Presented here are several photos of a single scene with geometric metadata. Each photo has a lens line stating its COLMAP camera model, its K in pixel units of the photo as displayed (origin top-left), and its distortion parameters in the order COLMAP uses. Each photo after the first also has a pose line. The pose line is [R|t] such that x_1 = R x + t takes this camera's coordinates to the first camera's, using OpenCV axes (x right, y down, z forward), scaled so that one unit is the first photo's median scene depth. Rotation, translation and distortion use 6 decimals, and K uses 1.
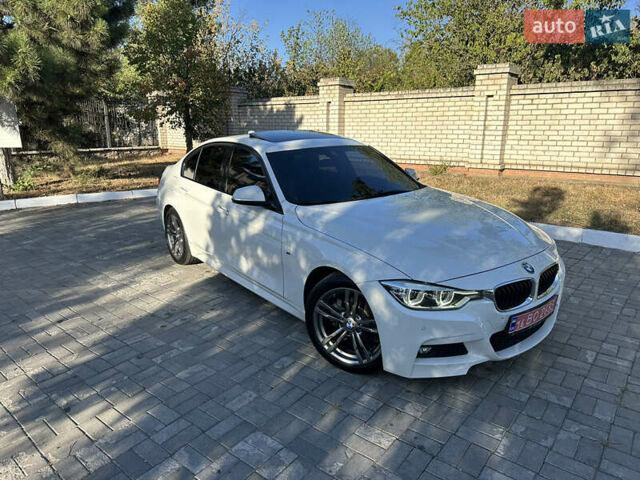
lens RADIAL K [[447.6, 0, 318.9], [0, 447.6, 233.3], [0, 0, 1]] dist [0.080972, -0.115008]
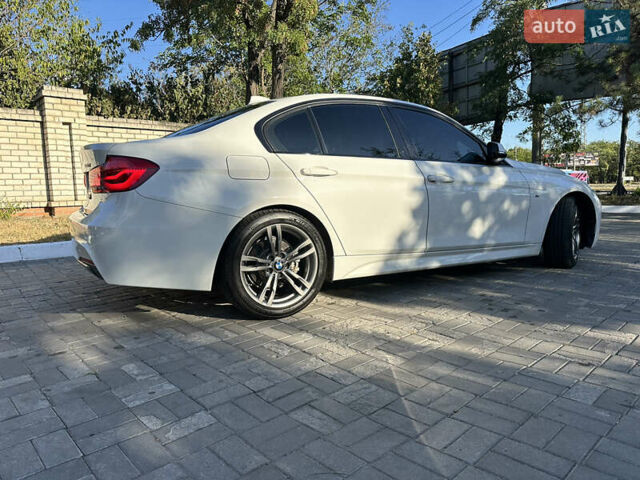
lens RADIAL K [[447.6, 0, 318.9], [0, 447.6, 233.3], [0, 0, 1]] dist [0.080972, -0.115008]
pose [[0.142530, -0.097504, 0.984976, -0.497407], [0.259213, 0.964082, 0.057926, -0.028625], [-0.955245, 0.247062, 0.162685, 0.518871]]
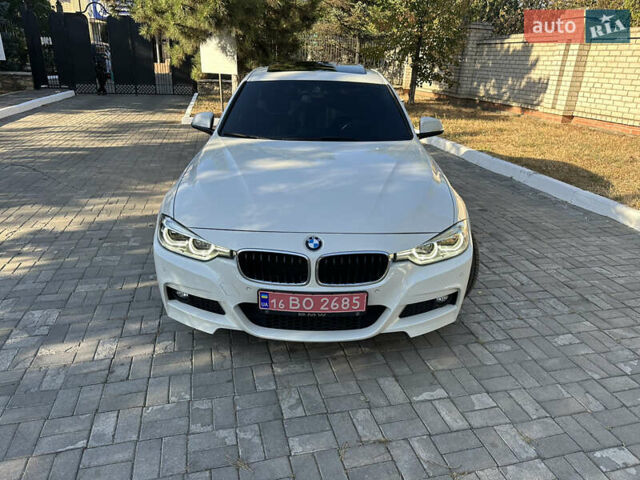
lens RADIAL K [[454.6, 0, 317.2], [0, 454.6, 237.3], [0, 0, 1]] dist [0.021359, -0.028046]
pose [[0.796944, 0.251093, -0.549393, 0.290802], [-0.183686, 0.967176, 0.175583, -0.023899], [0.575447, -0.039014, 0.816908, 0.116614]]
